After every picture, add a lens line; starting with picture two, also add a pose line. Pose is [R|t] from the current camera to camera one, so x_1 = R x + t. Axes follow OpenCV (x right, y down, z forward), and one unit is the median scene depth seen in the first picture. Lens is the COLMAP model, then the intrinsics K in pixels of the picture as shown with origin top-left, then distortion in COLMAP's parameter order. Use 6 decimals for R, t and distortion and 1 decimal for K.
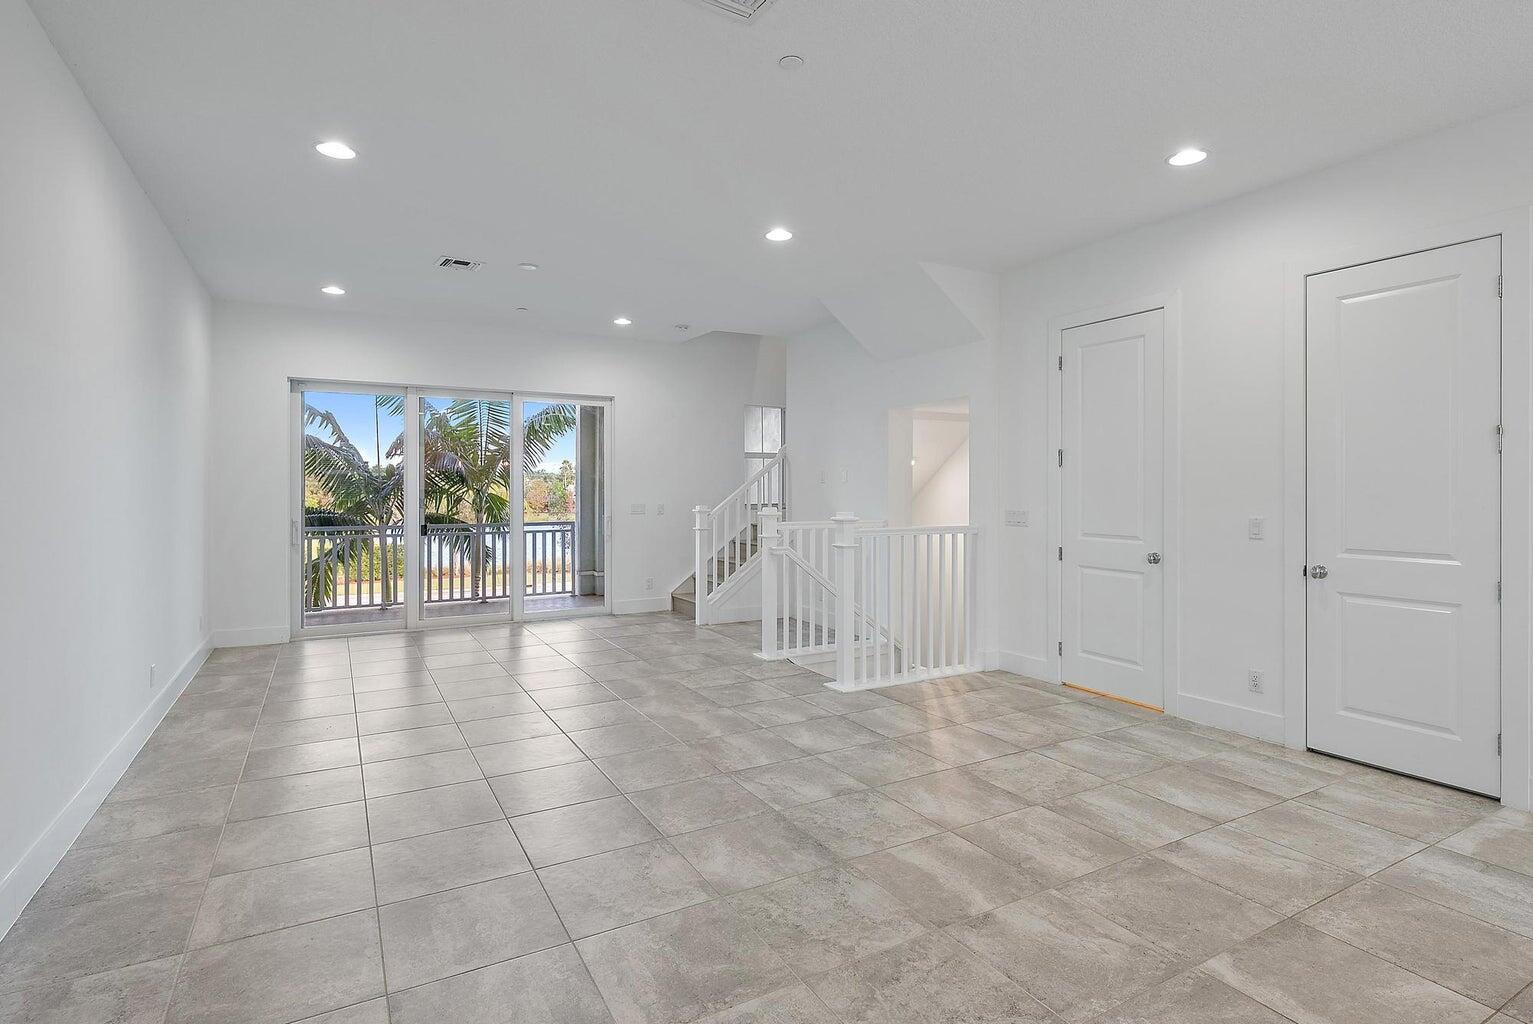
lens RADIAL K [[747.2, 0, 768.0], [0, 747.2, 505.5], [0, 0, 1]] dist [0.002163, 0.000300]
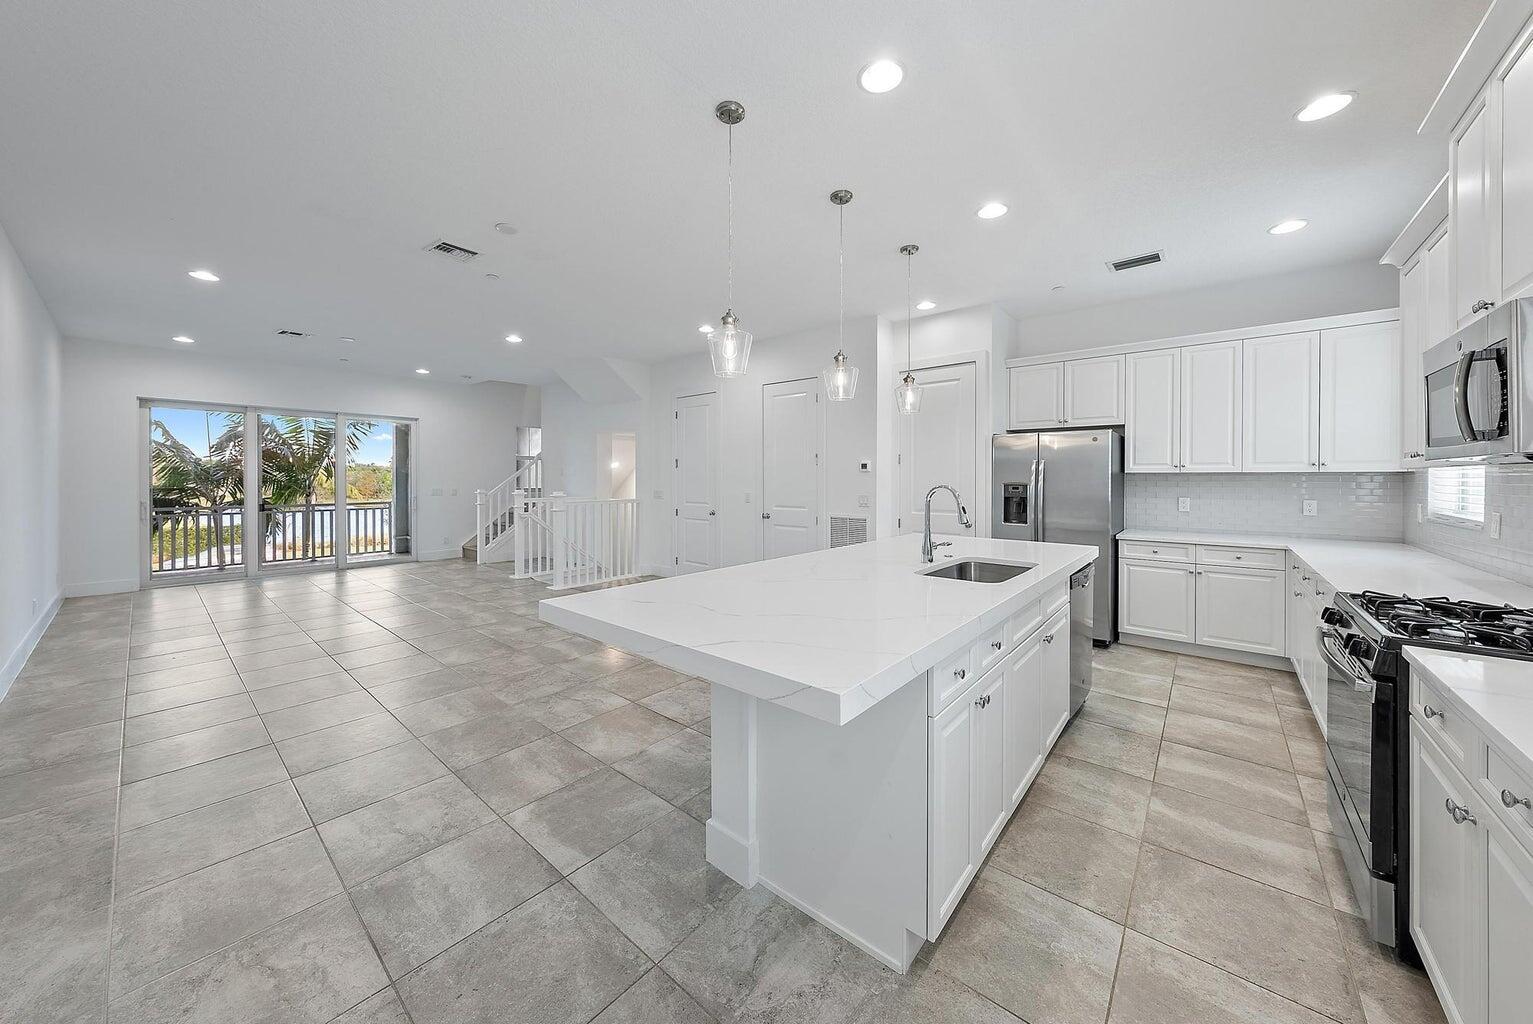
lens RADIAL K [[527.8, 0, 765.8], [0, 527.8, 489.8], [0, 0, 1]] dist [-0.000421, 0.000031]
pose [[0.940751, -0.005447, 0.339055, 0.108243], [0.006254, 0.999980, -0.001286, 0.006212], [-0.339041, 0.003331, 0.940766, -0.286078]]
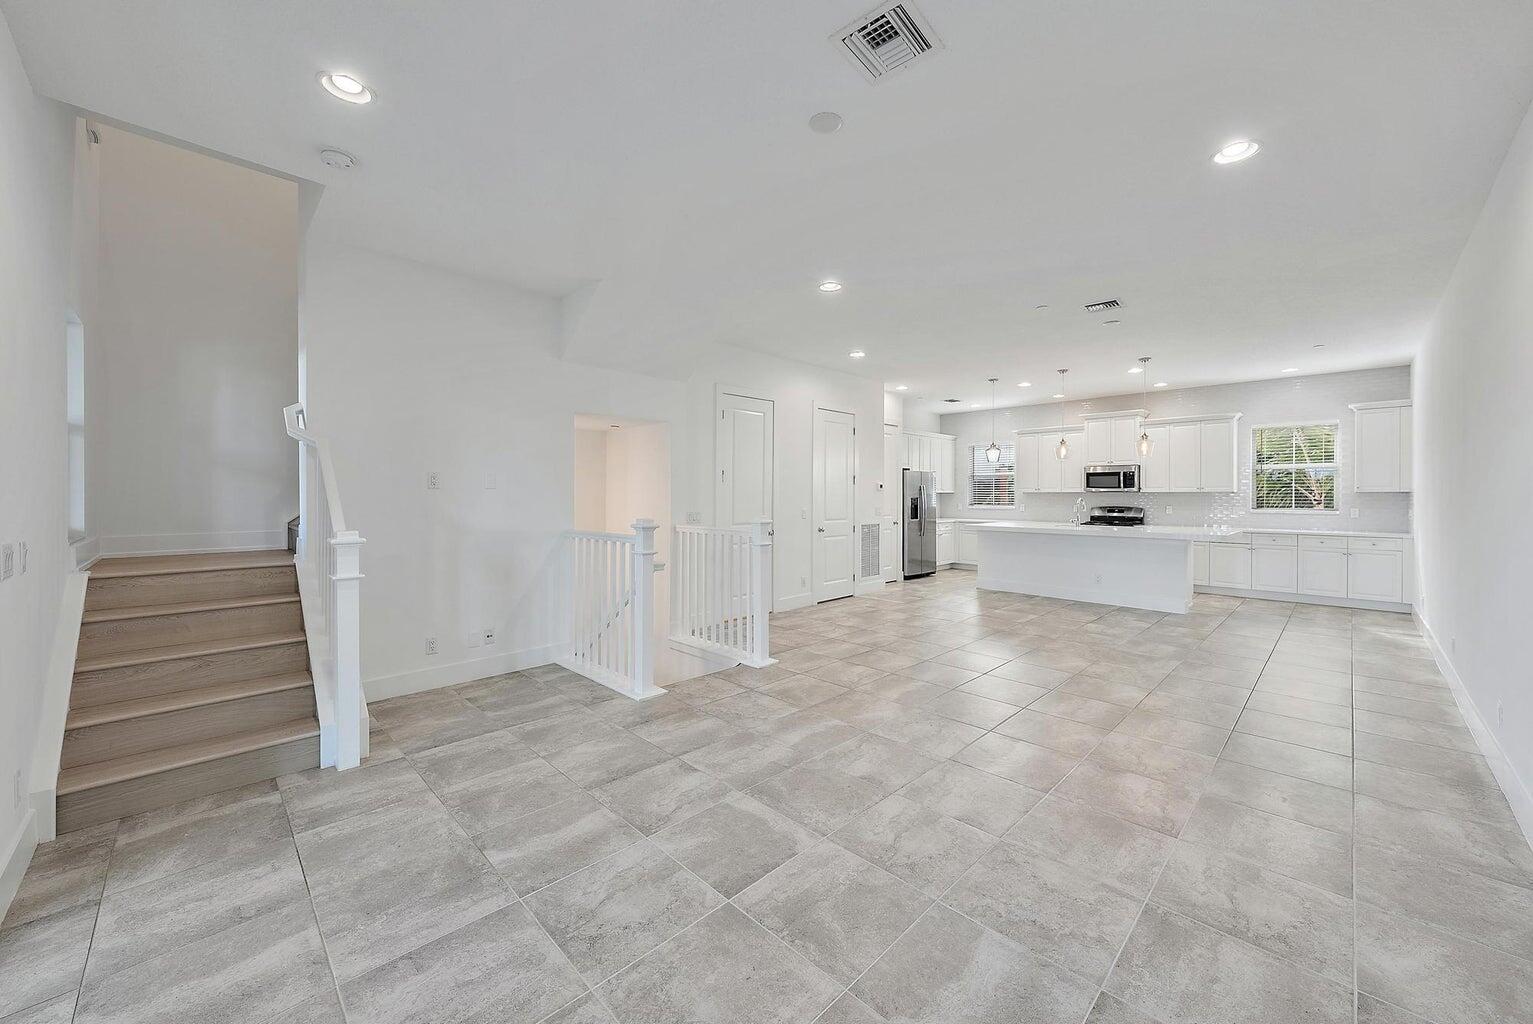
lens RADIAL K [[587.0, 0, 771.5], [0, 587.0, 501.5], [0, 0, 1]] dist [-0.002957, -0.000283]
pose [[-0.264735, -0.009904, 0.964270, -0.775673], [0.007561, 0.999895, 0.012346, -0.018330], [-0.964292, 0.010559, -0.264632, 1.206893]]
